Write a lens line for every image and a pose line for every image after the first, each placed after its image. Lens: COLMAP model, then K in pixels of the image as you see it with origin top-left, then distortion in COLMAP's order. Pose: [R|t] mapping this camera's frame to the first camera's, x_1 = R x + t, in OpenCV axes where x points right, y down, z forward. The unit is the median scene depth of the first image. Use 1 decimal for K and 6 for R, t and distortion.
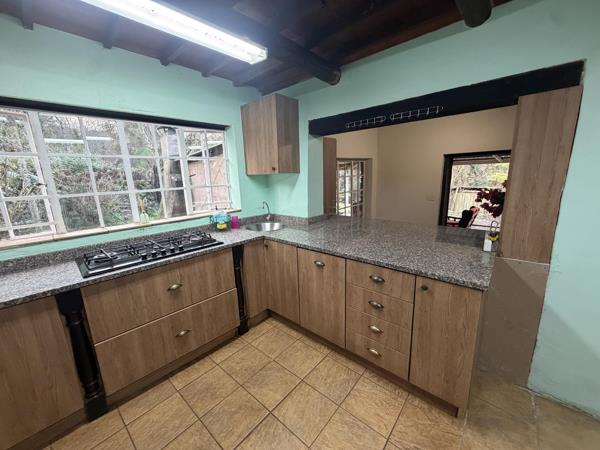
lens RADIAL K [[239.7, 0, 297.7], [0, 239.7, 225.7], [0, 0, 1]] dist [0.001566, -0.000095]
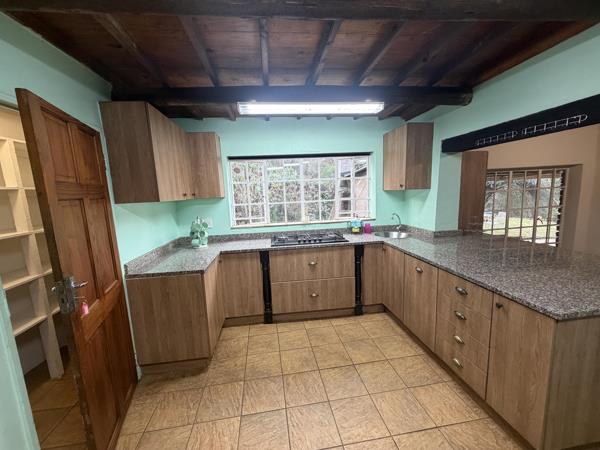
lens RADIAL K [[239.7, 0, 297.7], [0, 239.7, 225.7], [0, 0, 1]] dist [0.001566, -0.000095]
pose [[0.759927, 0.094572, -0.643091, 0.346909], [-0.120402, 0.992718, 0.003712, 0.014553], [0.638760, 0.074609, 0.765780, -0.245312]]
